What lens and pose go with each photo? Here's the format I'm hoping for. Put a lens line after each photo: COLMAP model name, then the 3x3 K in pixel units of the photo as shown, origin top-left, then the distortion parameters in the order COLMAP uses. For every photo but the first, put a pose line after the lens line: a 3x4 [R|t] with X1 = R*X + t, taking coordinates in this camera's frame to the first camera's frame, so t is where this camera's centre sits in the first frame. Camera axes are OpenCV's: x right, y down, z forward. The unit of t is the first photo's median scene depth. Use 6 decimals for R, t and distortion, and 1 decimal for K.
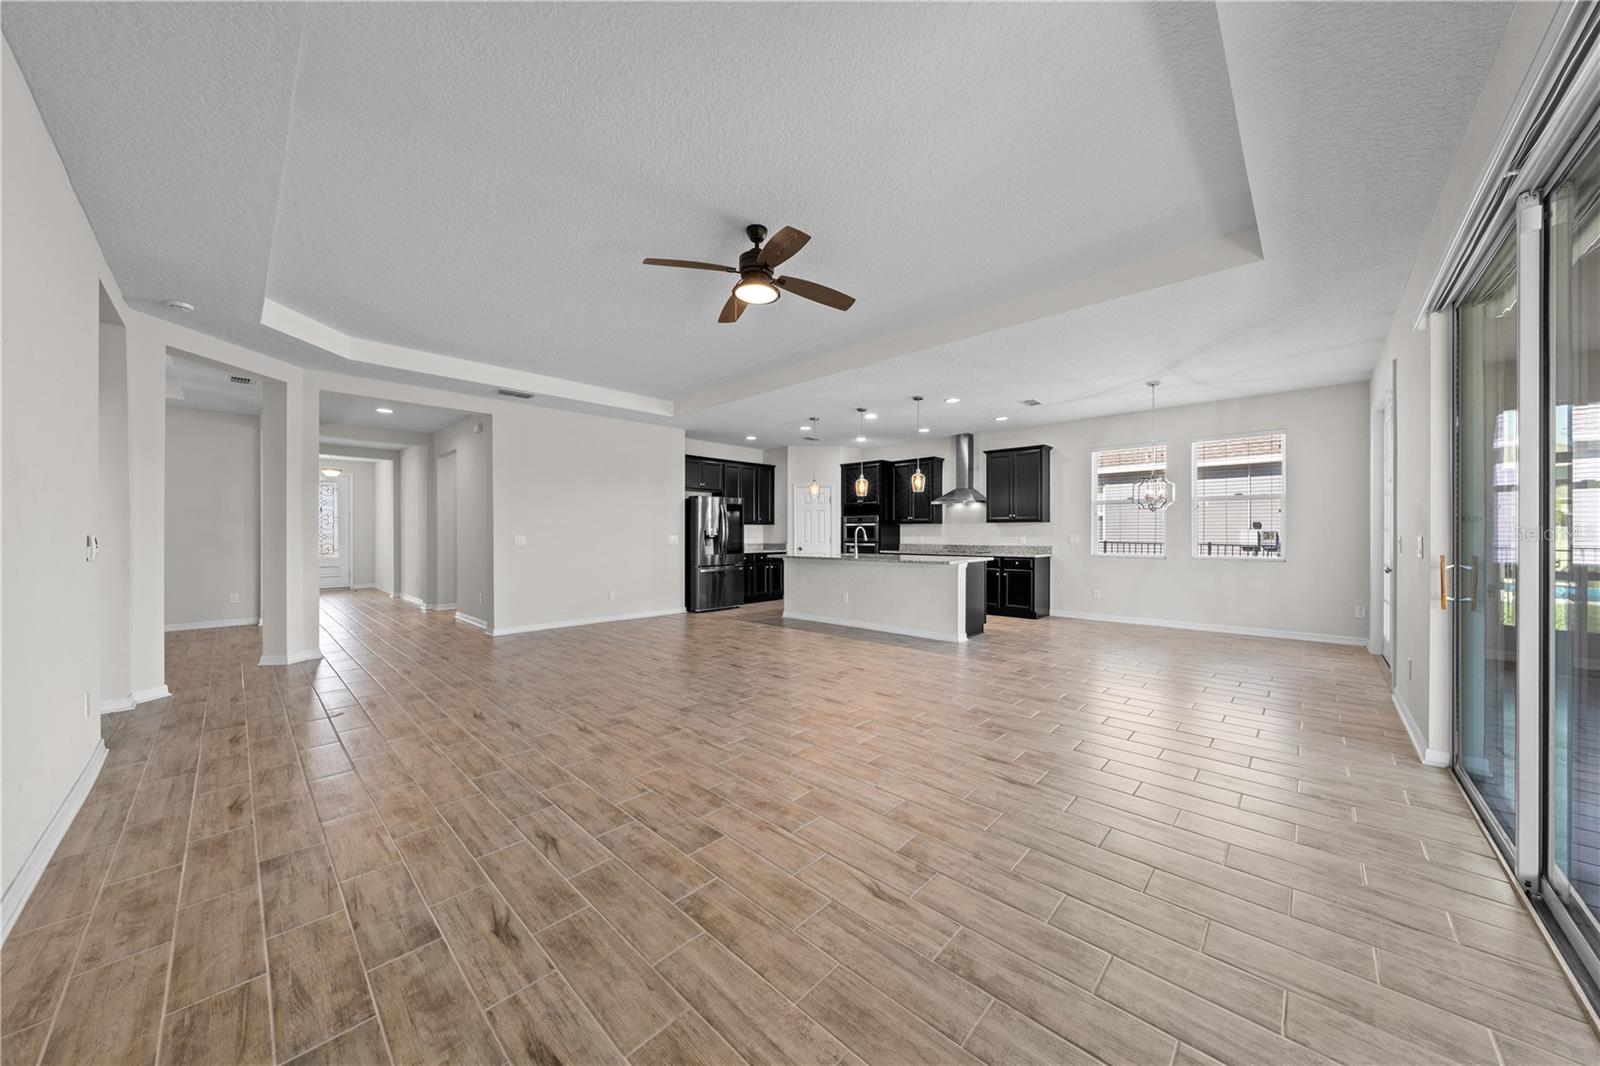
lens RADIAL K [[543.6, 0, 802.1], [0, 543.6, 530.8], [0, 0, 1]] dist [-0.004483, 0.000740]
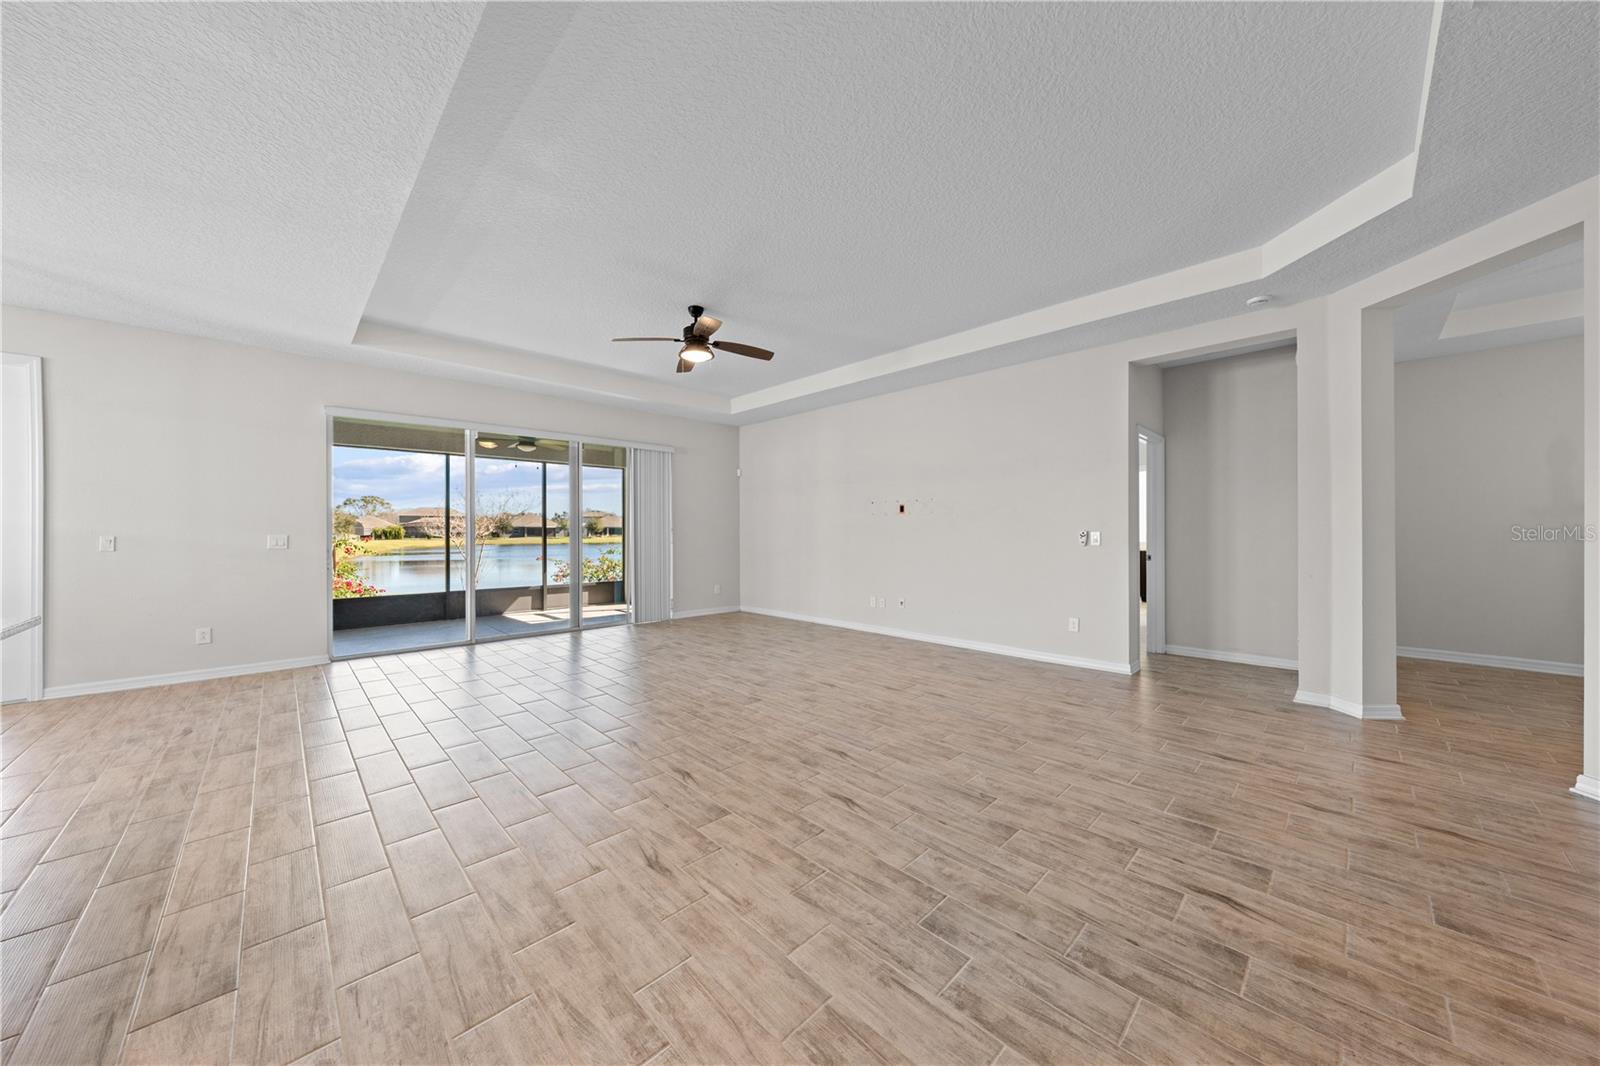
lens RADIAL K [[543.6, 0, 802.6], [0, 543.6, 530.5], [0, 0, 1]] dist [-0.004483, 0.000740]
pose [[-0.999290, 0.004981, 0.037349, -0.177187], [0.004653, 0.999950, -0.008868, 0.006554], [-0.037391, -0.008688, -0.999263, 1.043220]]
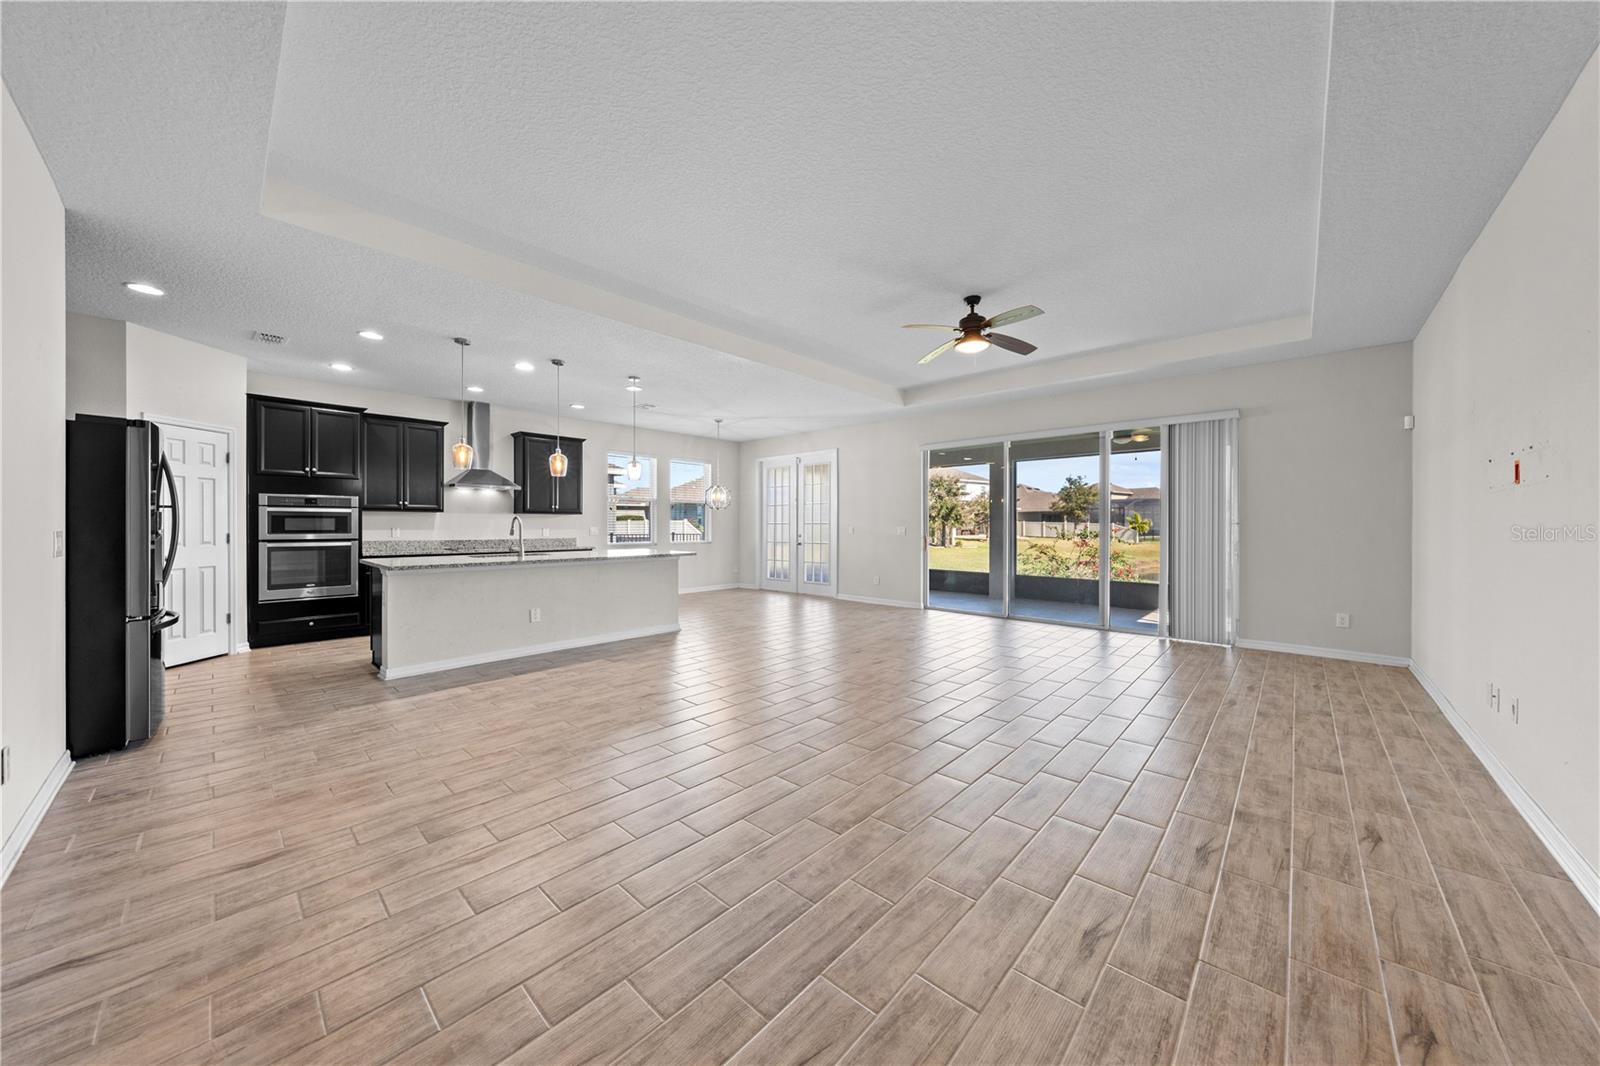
lens RADIAL K [[543.6, 0, 804.7], [0, 543.6, 527.2], [0, 0, 1]] dist [-0.004483, 0.000740]
pose [[-0.020587, -0.001768, 0.999786, -0.625598], [-0.007285, 0.999972, 0.001619, 0.003110], [-0.999762, -0.007250, -0.020599, 0.639285]]
